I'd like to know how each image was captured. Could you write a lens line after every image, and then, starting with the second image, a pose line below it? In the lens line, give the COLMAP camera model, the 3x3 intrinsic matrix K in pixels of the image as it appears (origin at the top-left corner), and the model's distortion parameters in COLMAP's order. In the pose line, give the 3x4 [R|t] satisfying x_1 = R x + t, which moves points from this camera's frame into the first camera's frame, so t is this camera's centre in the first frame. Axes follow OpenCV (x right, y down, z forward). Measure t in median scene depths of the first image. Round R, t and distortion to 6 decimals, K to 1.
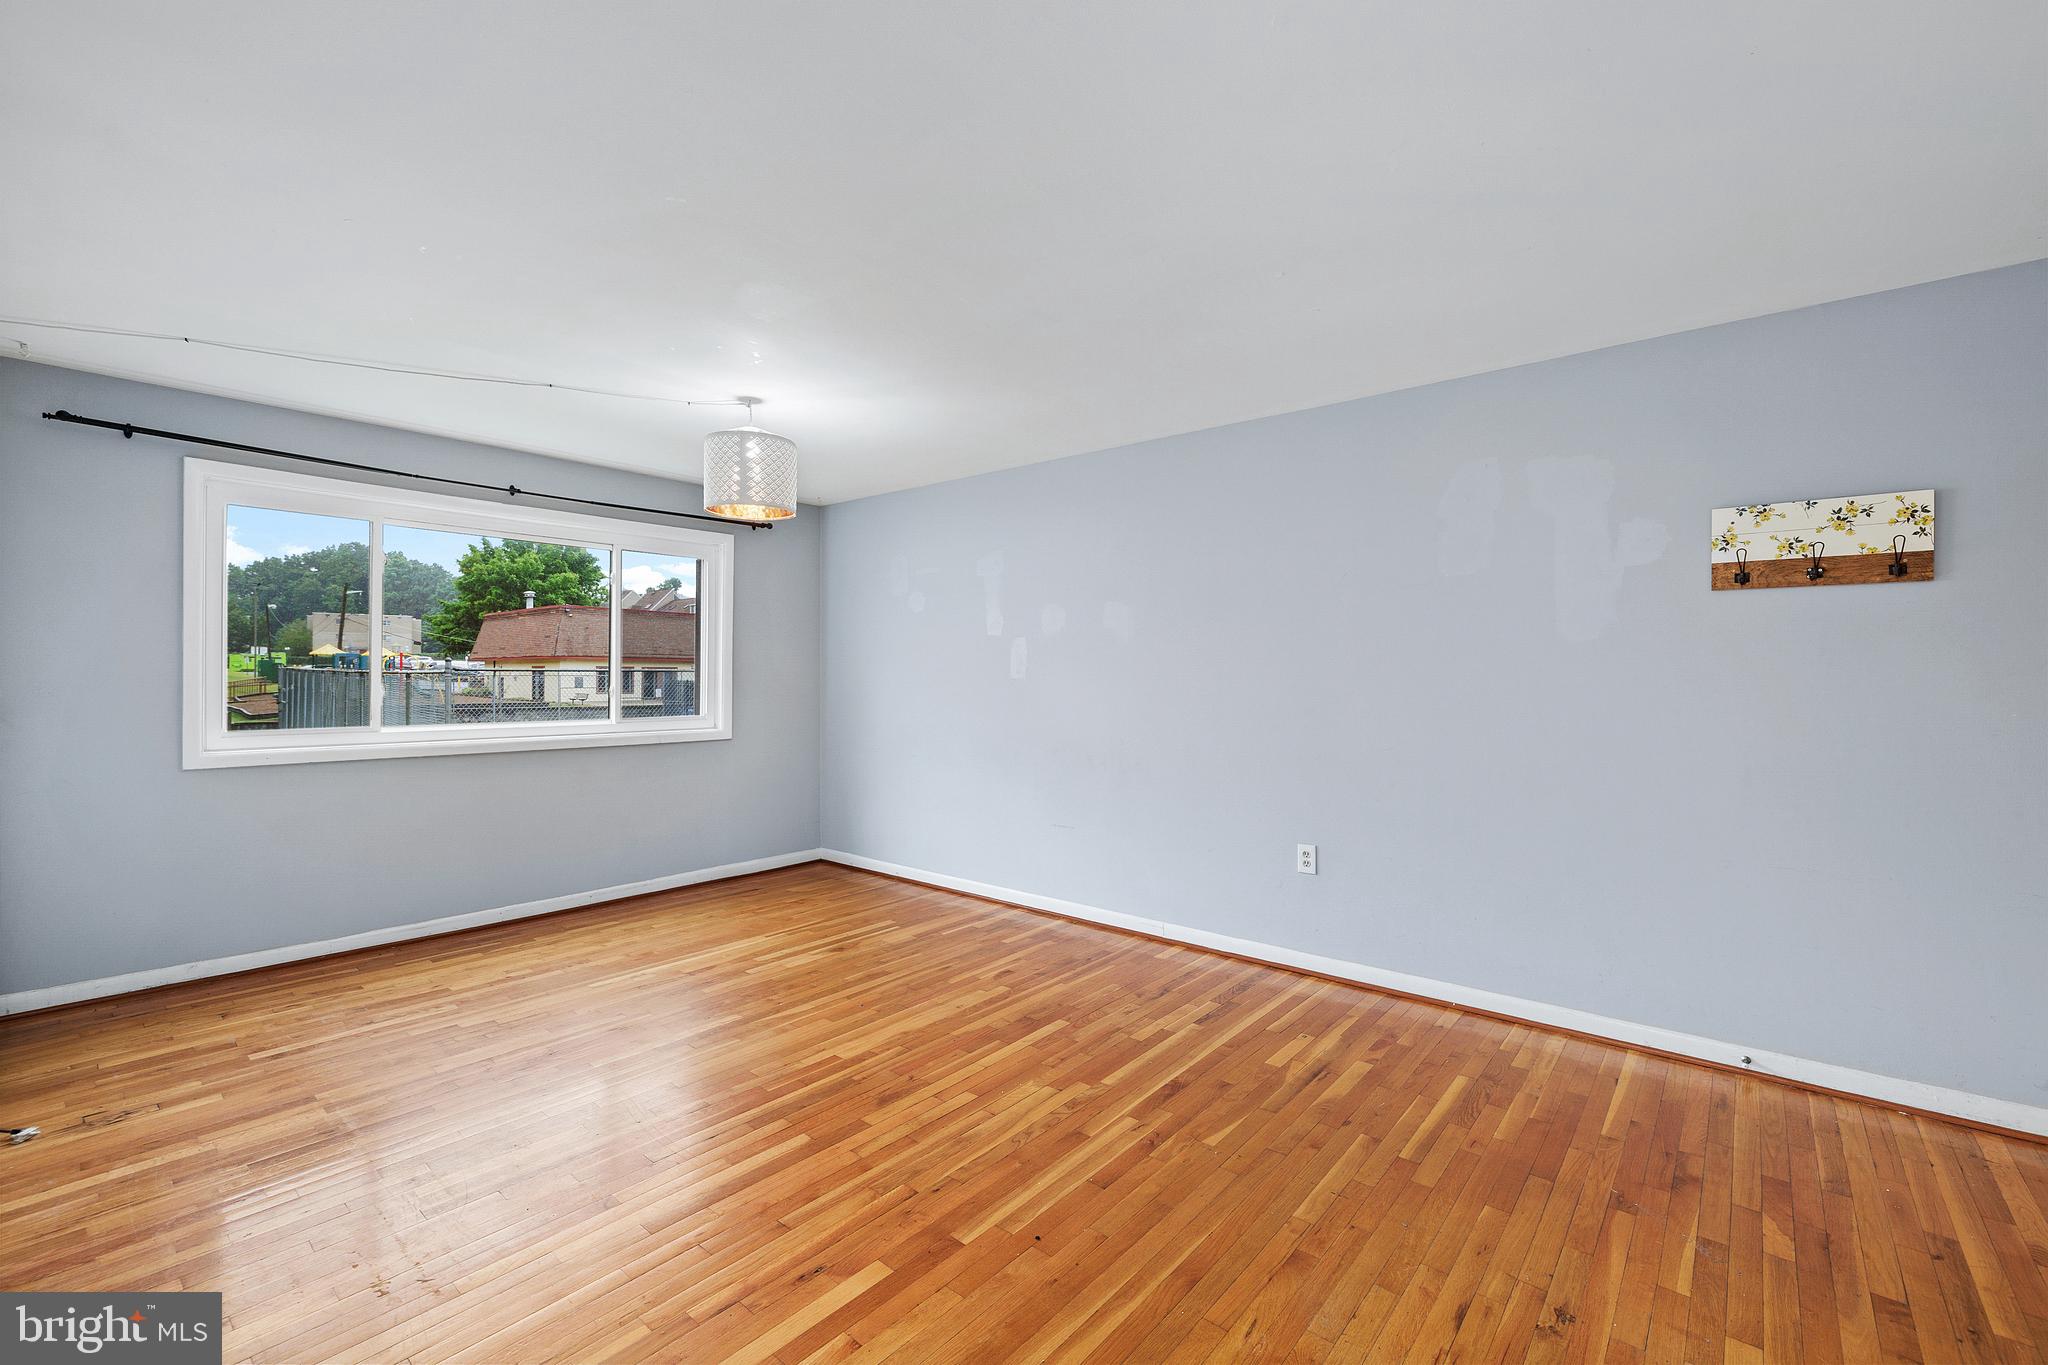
lens RADIAL K [[859.5, 0, 1019.6], [0, 859.5, 670.8], [0, 0, 1]] dist [0.001568, -0.001645]
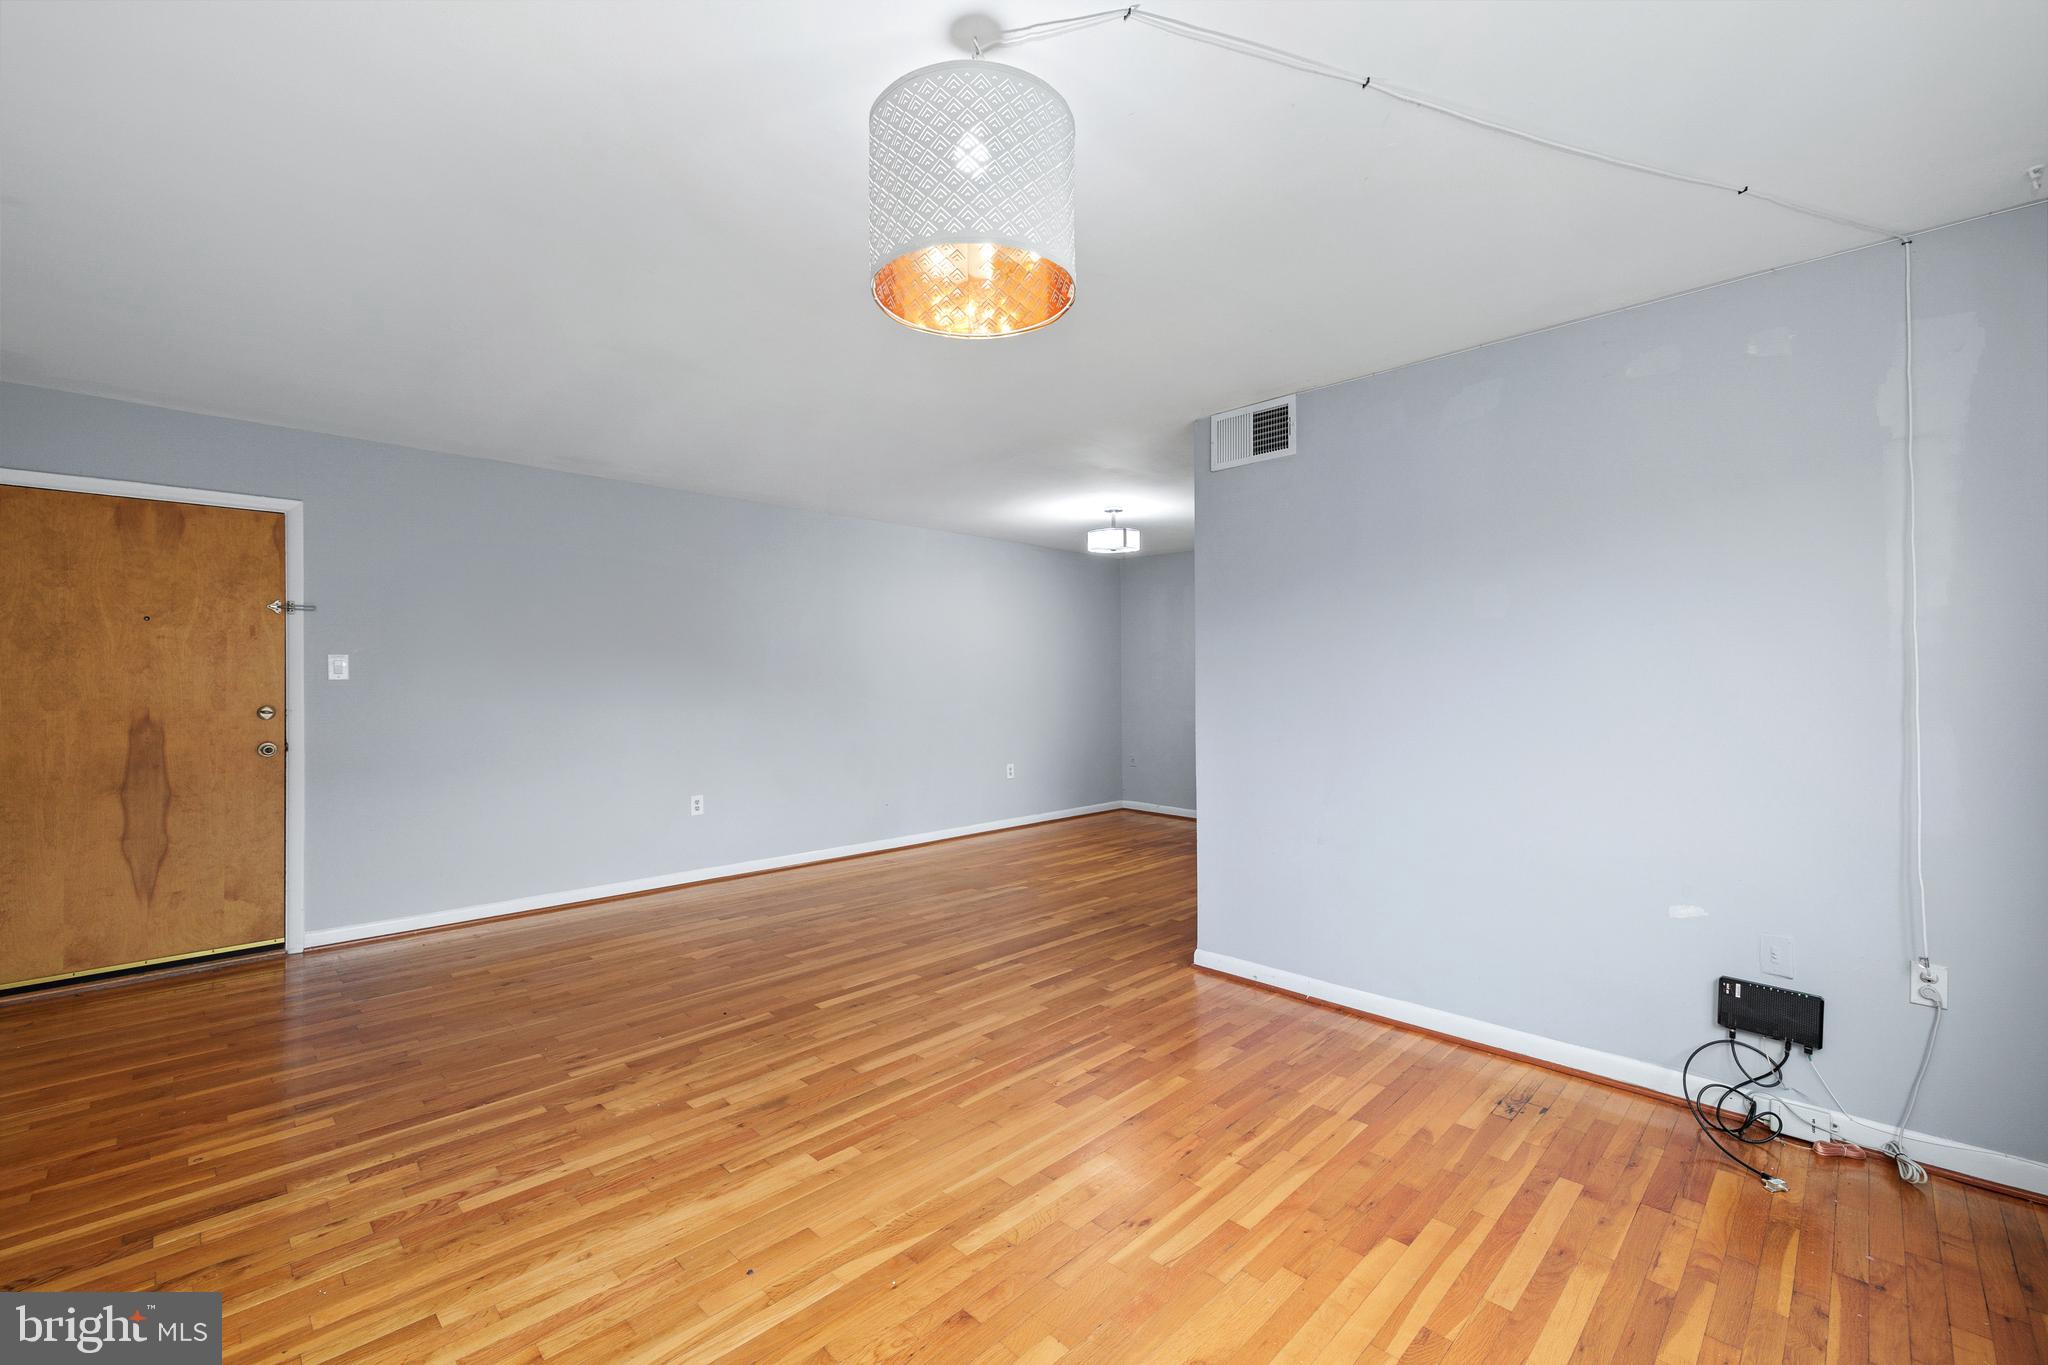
lens RADIAL K [[859.5, 0, 1035.8], [0, 859.5, 686.5], [0, 0, 1]] dist [0.001568, -0.001645]
pose [[-0.998076, -0.002662, 0.061945, -0.465014], [-0.002569, 0.999995, 0.001576, 0.010602], [-0.061949, 0.001413, -0.998078, 1.785619]]
